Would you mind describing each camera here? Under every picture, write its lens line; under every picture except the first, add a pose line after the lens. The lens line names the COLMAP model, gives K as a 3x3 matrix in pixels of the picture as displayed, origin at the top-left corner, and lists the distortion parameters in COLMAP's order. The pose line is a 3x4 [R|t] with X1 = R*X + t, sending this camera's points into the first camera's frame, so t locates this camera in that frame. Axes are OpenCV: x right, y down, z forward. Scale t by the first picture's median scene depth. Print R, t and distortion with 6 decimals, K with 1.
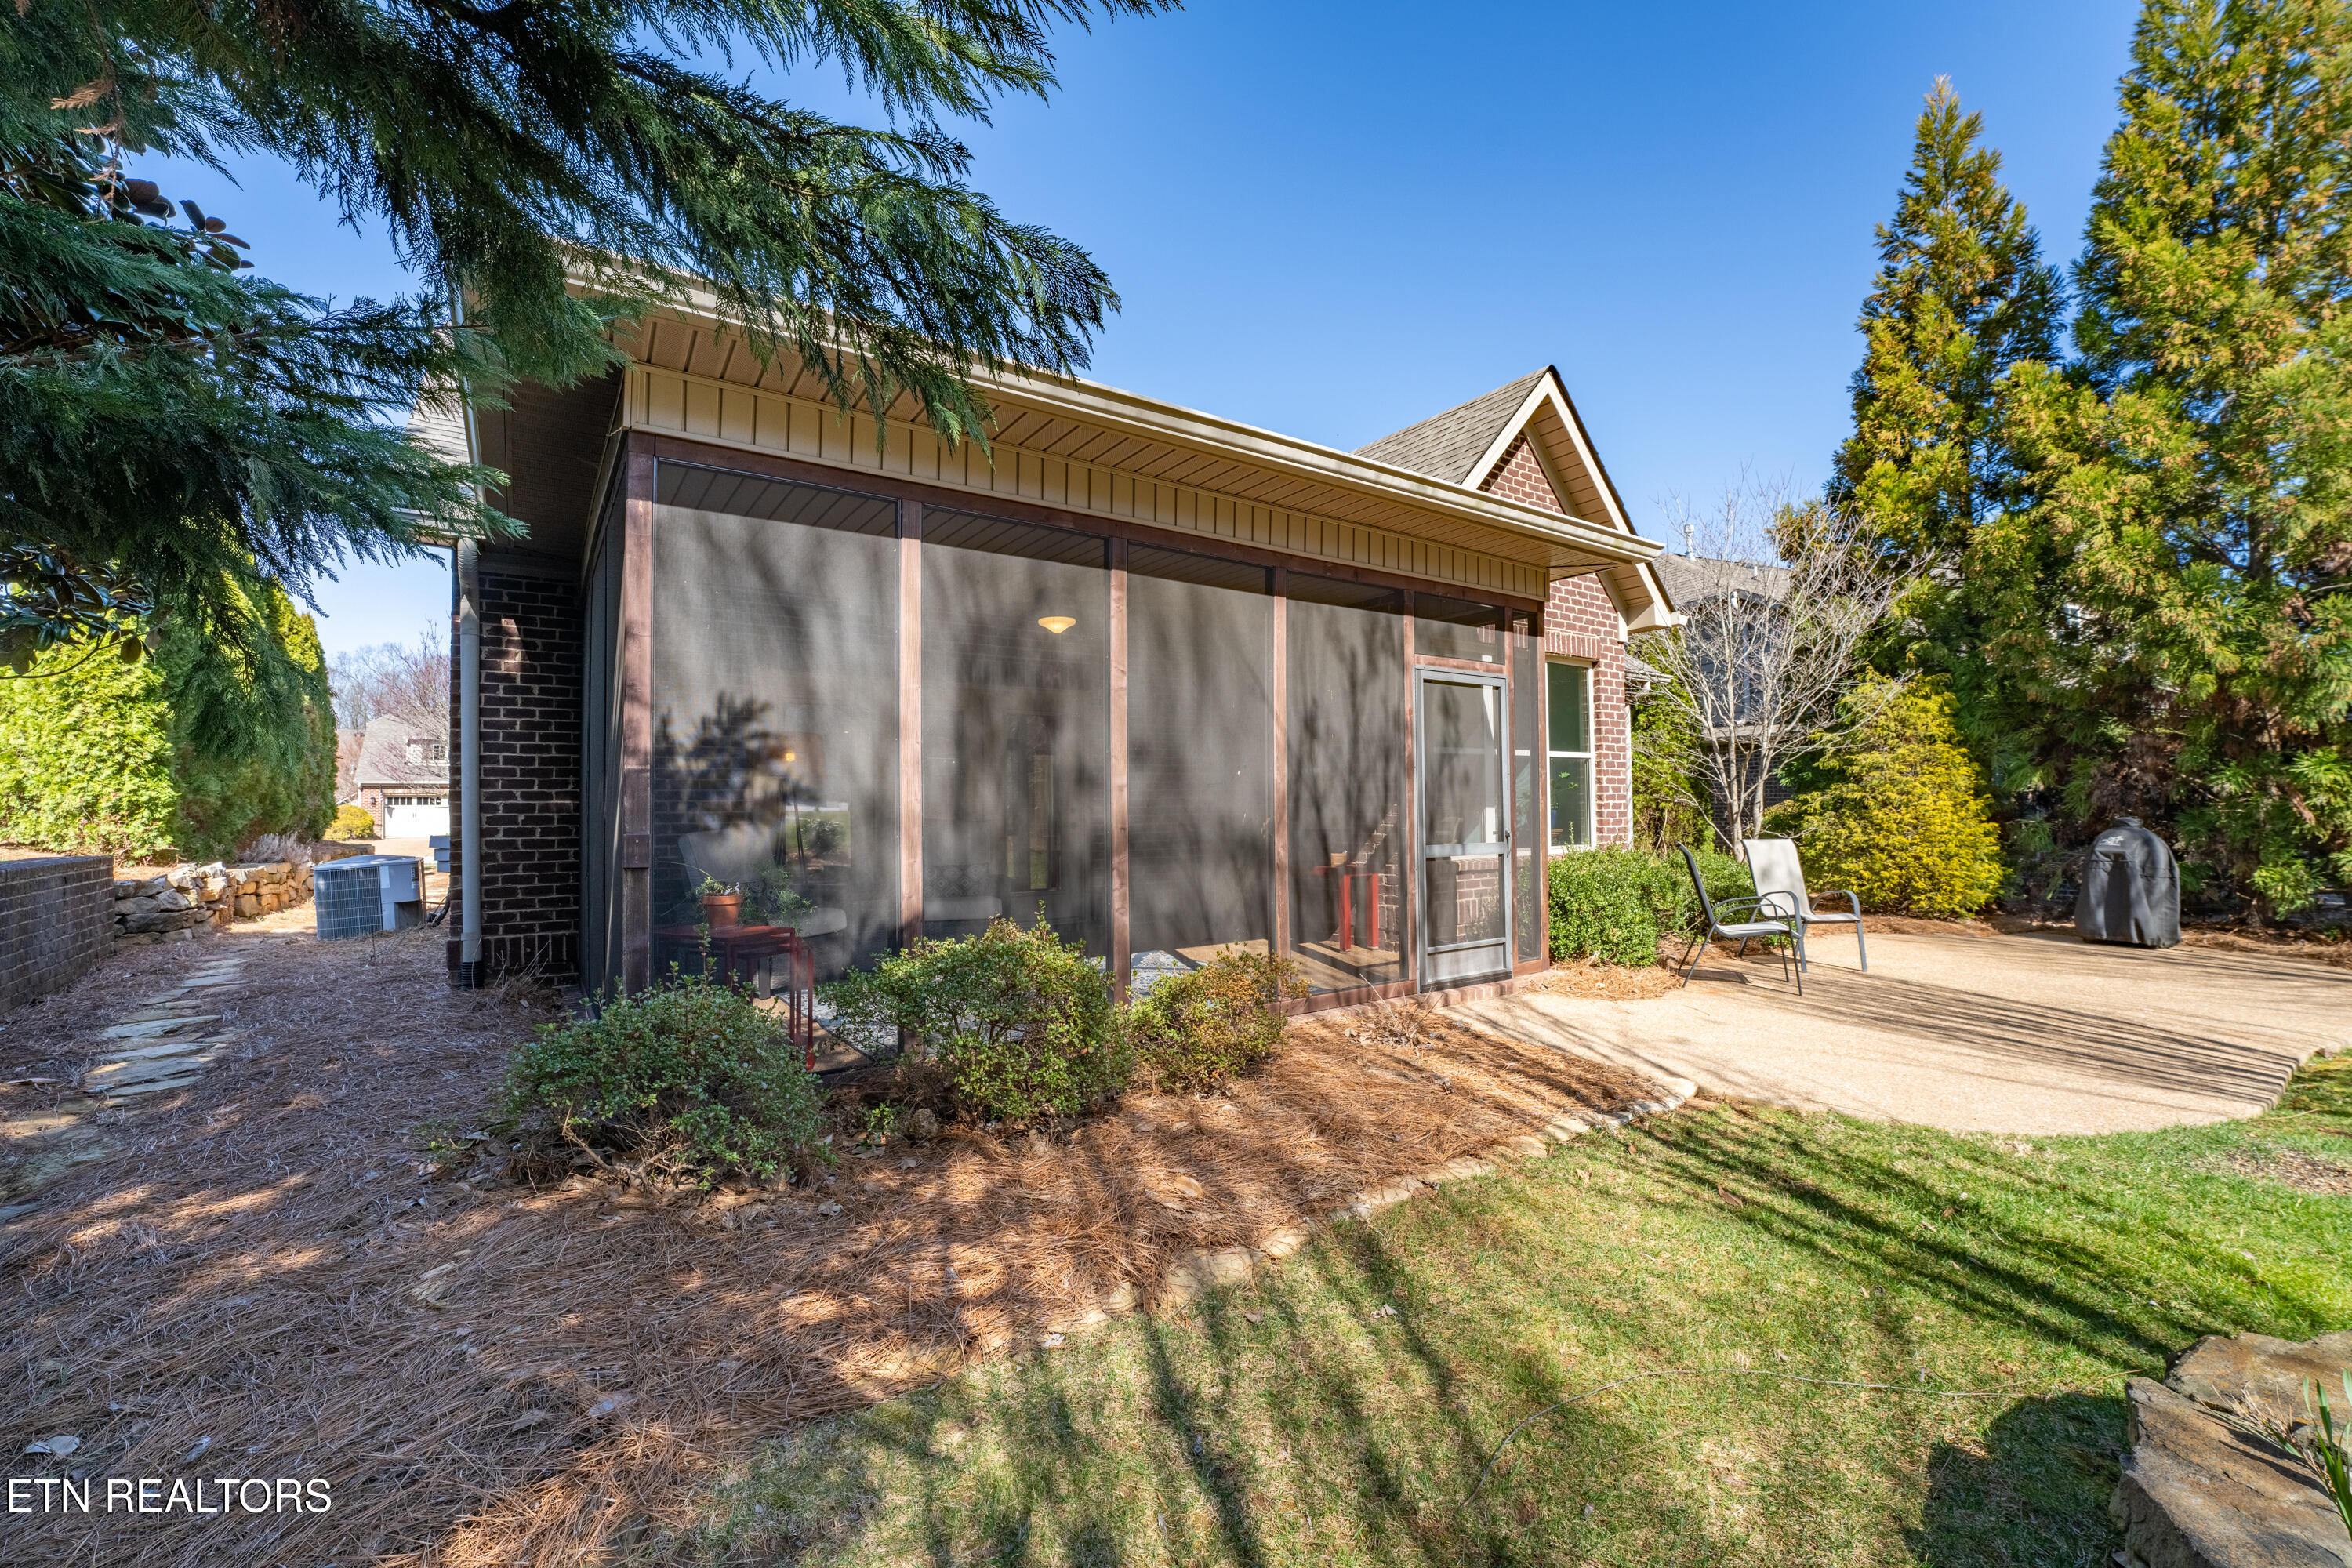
lens RADIAL K [[951.1, 0, 1176.0], [0, 951.1, 784.0], [0, 0, 1]] dist [-0.027611, 0.001897]
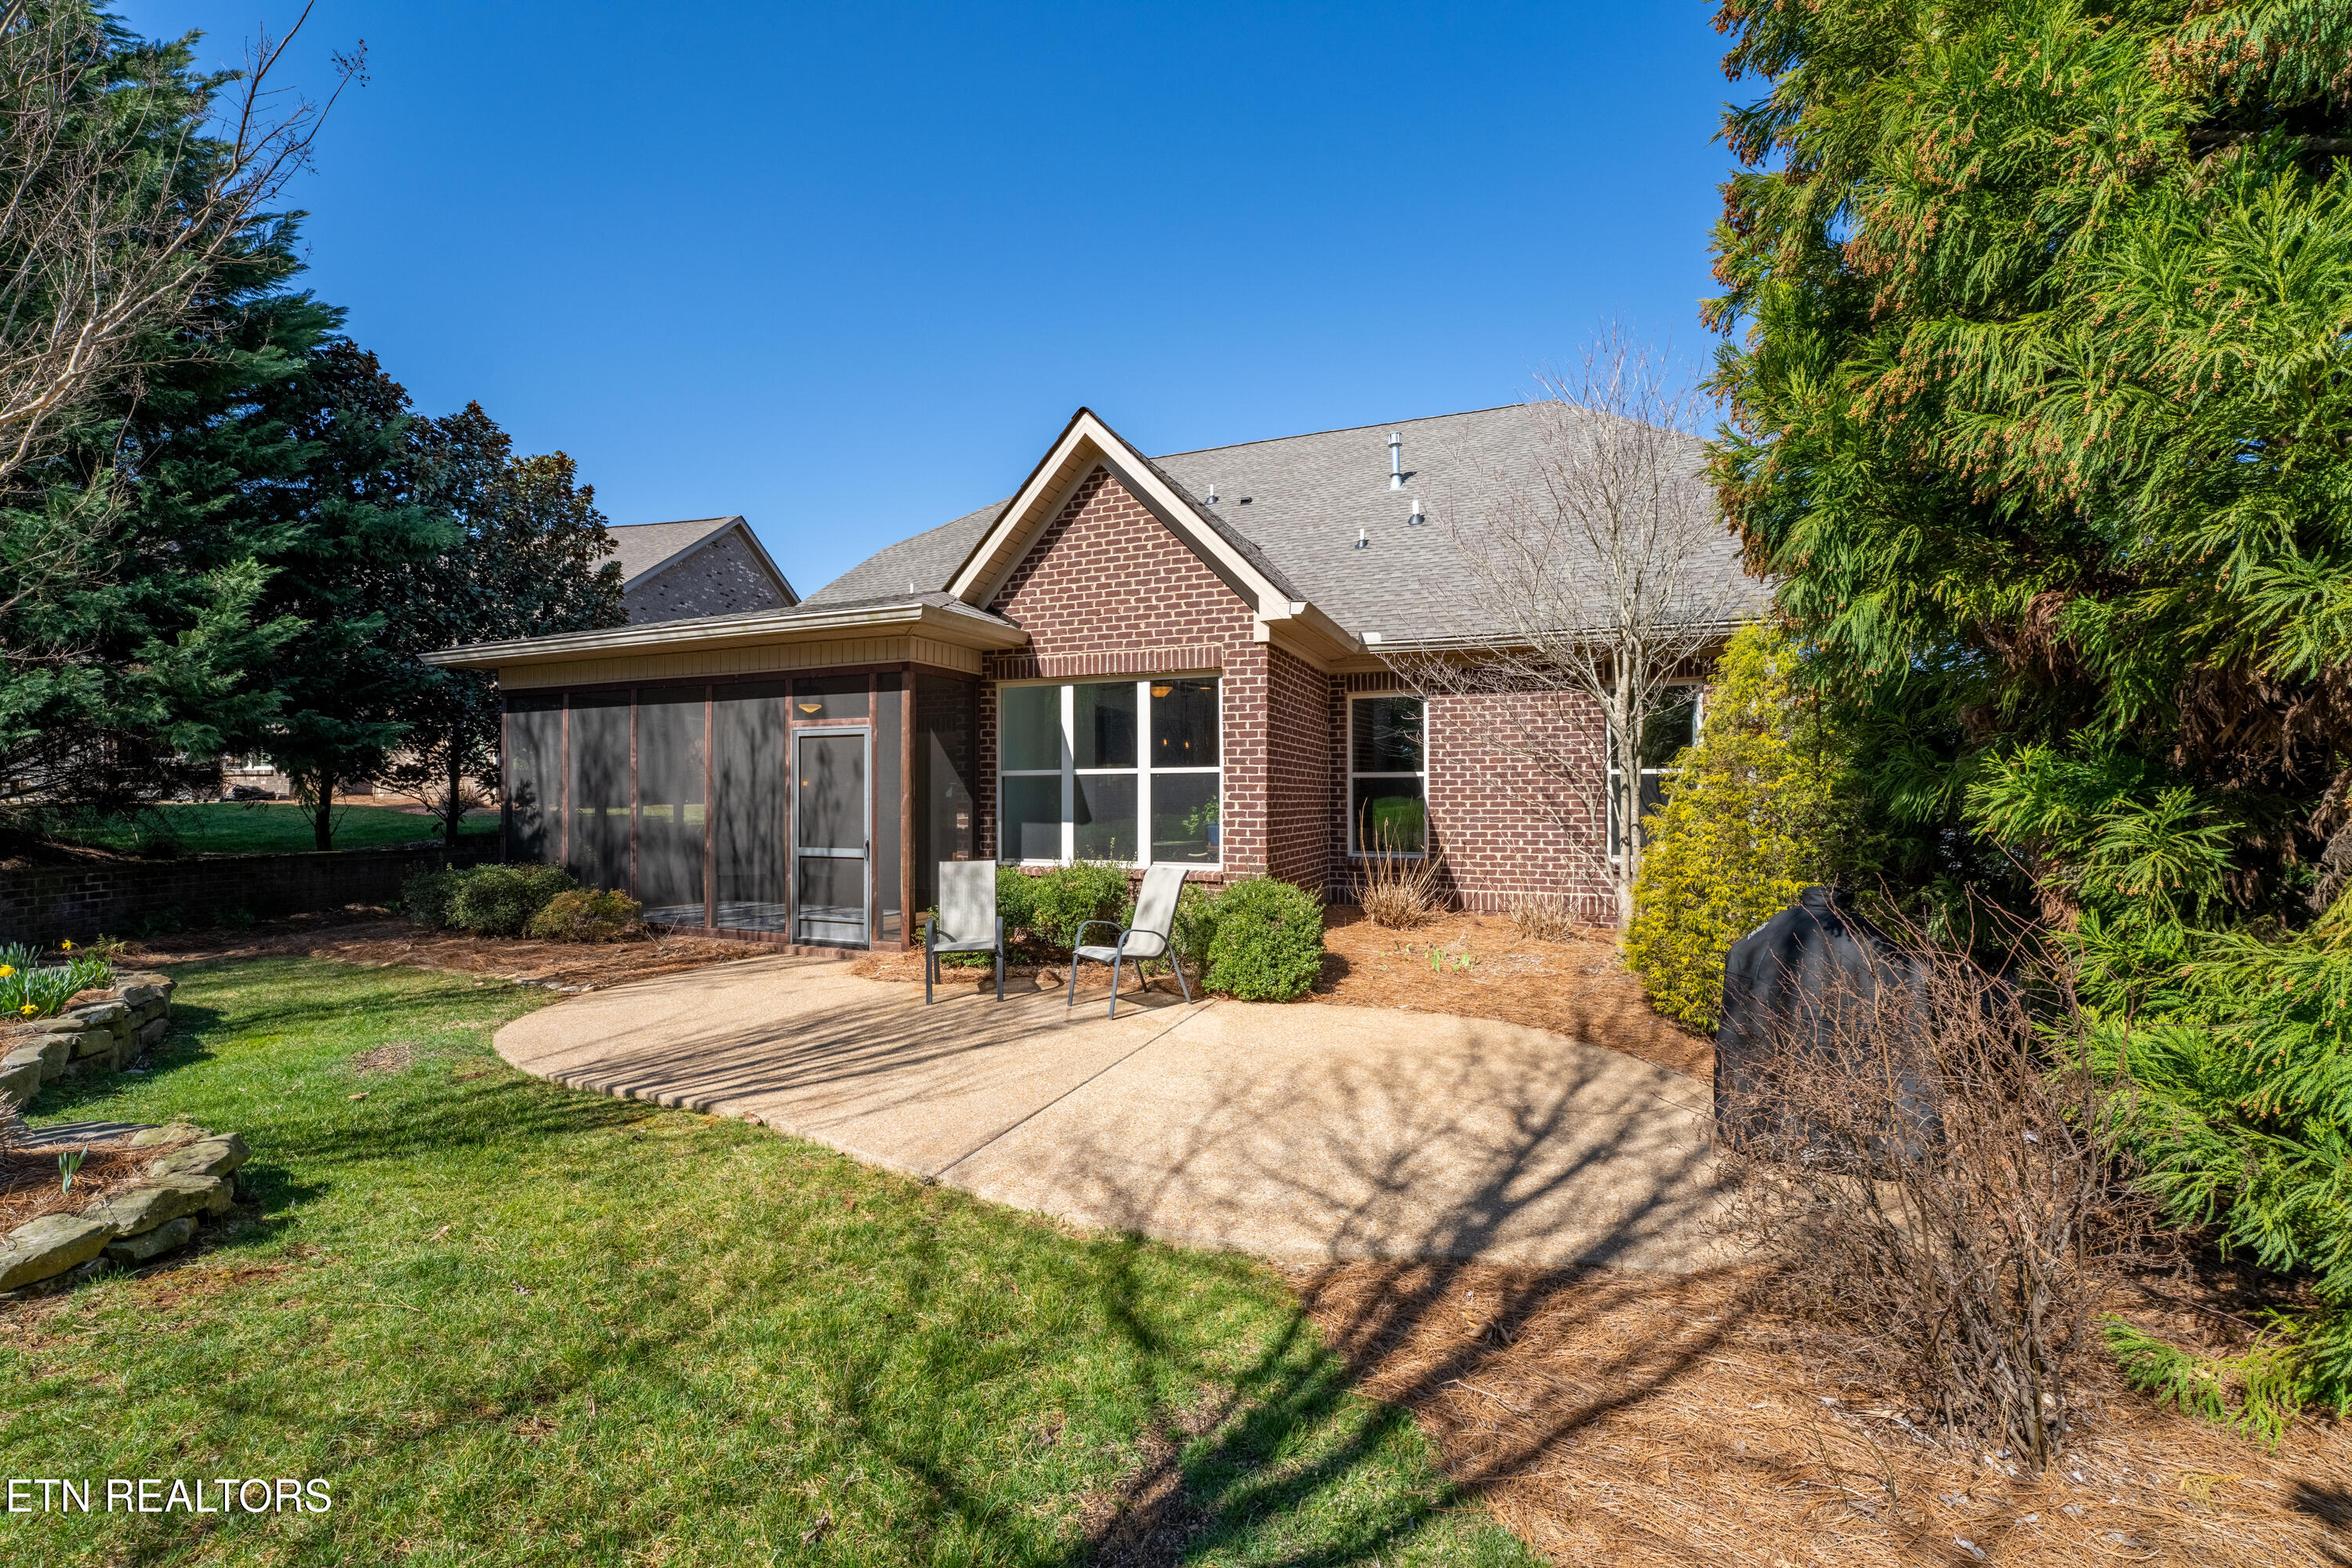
lens RADIAL K [[951.1, 0, 1176.0], [0, 951.1, 784.0], [0, 0, 1]] dist [-0.027611, 0.001897]
pose [[0.557858, -0.008875, -0.829889, 1.909472], [0.017659, 0.999843, 0.001178, -0.032081], [0.829748, -0.015312, 0.557927, 0.701588]]
